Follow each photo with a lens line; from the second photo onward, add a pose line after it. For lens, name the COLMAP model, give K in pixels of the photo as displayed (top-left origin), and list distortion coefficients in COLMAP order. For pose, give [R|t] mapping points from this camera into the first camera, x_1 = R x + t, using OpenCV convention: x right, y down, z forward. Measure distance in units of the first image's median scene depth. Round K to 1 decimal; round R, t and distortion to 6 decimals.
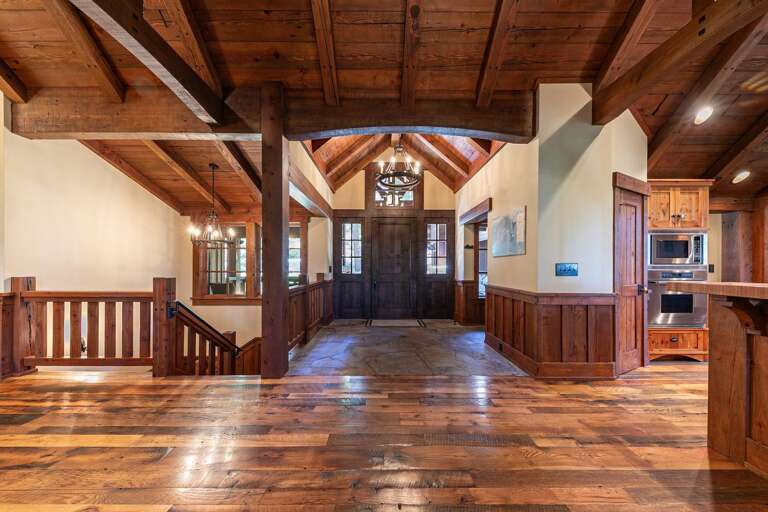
lens RADIAL K [[276.5, 0, 382.5], [0, 276.5, 267.3], [0, 0, 1]] dist [0.000971, 0.000043]
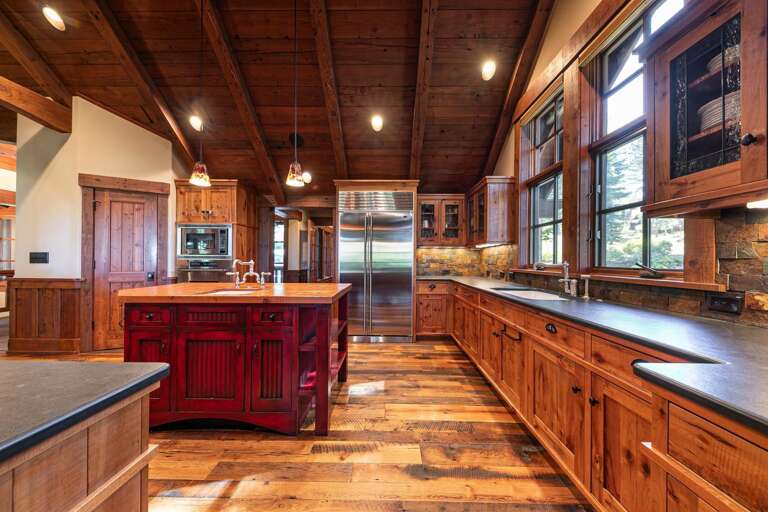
lens RADIAL K [[259.2, 0, 383.0], [0, 259.2, 257.0], [0, 0, 1]] dist [0.000234, 0.000000]
pose [[0.999345, 0.008247, -0.035249, 1.817317], [-0.008507, 0.999938, -0.007218, 0.000619], [0.035187, 0.007513, 0.999353, -0.027356]]
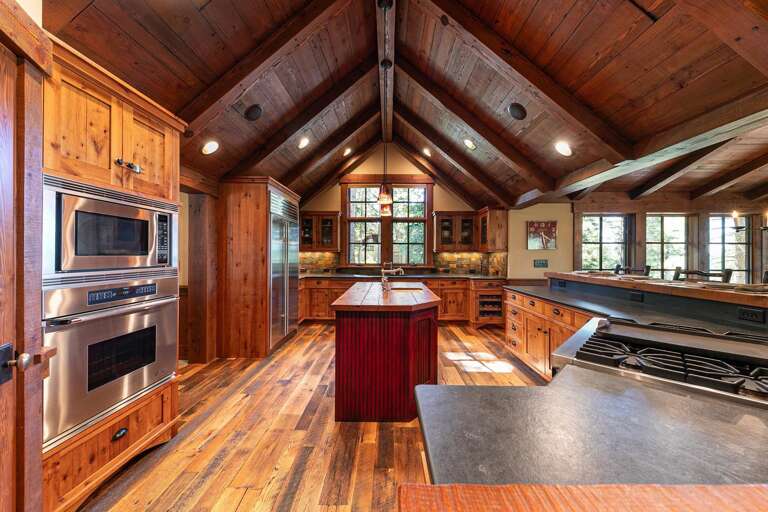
lens RADIAL K [[274.8, 0, 384.0], [0, 274.8, 256.0], [0, 0, 1]] dist [-0.000828, -0.000235]
pose [[0.036327, -0.002228, 0.999337, 0.618529], [-0.004716, 0.999986, 0.002401, -0.035283], [-0.999329, -0.004800, 0.036316, 0.550530]]
